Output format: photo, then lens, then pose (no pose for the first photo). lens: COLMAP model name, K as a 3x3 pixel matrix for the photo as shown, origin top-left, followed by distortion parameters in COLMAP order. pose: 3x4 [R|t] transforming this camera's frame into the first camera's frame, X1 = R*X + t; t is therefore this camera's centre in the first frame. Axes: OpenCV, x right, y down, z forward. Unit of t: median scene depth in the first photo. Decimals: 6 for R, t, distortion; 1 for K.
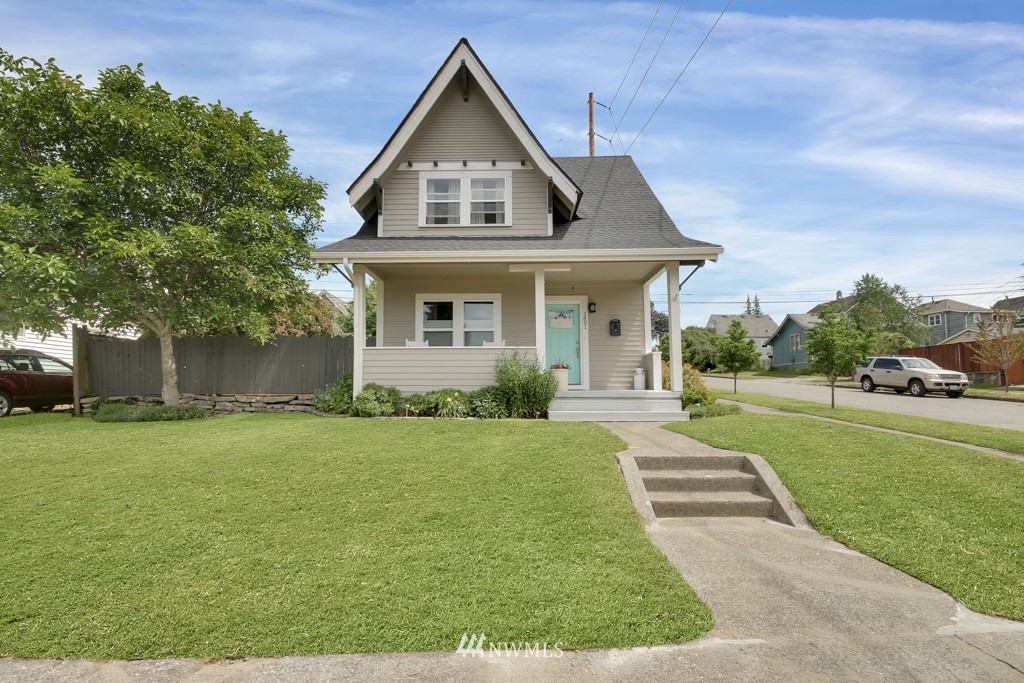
lens RADIAL K [[473.1, 0, 510.3], [0, 473.1, 362.9], [0, 0, 1]] dist [0.001662, -0.000200]
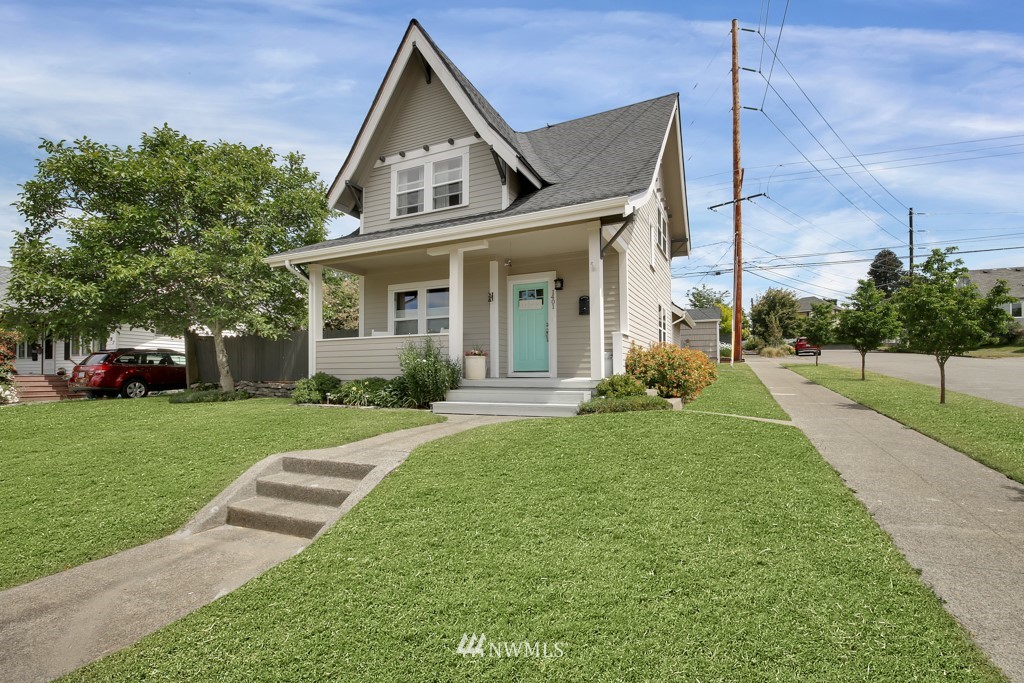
lens RADIAL K [[473.1, 0, 510.3], [0, 473.1, 362.9], [0, 0, 1]] dist [0.001662, -0.000200]
pose [[0.909920, -0.013652, -0.414559, 0.466801], [0.028567, 0.999148, 0.029799, 0.000656], [0.413799, -0.038957, 0.909534, 0.158920]]
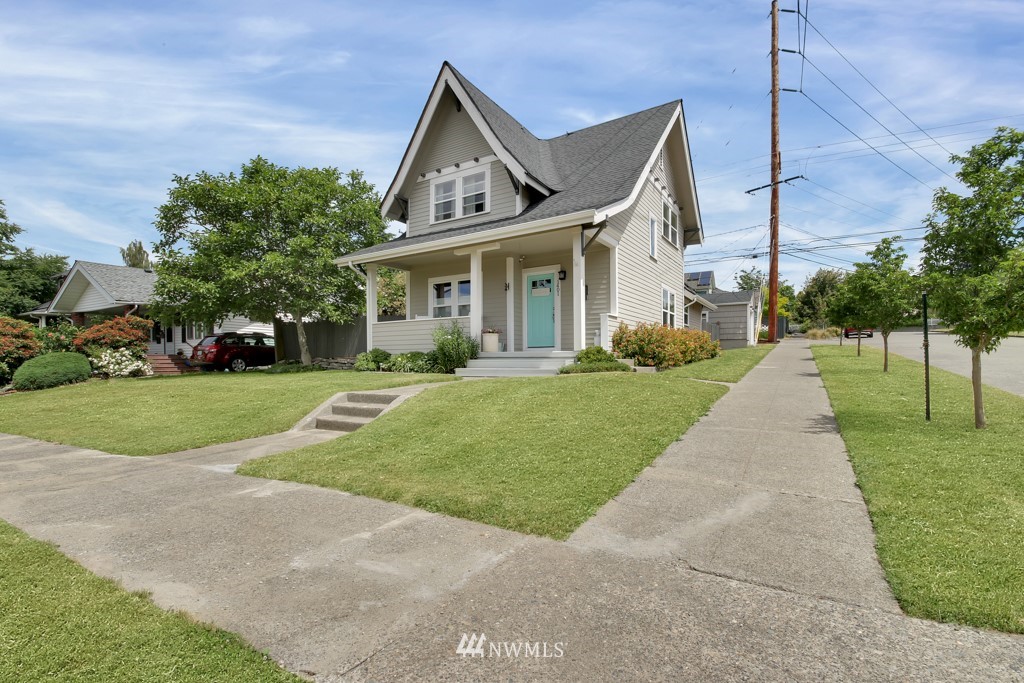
lens RADIAL K [[473.1, 0, 510.3], [0, 473.1, 362.9], [0, 0, 1]] dist [0.001662, -0.000200]
pose [[0.853186, -0.001767, -0.521604, 0.650368], [0.035483, 0.997874, 0.054659, 0.019497], [0.520399, -0.065142, 0.851435, 0.009703]]
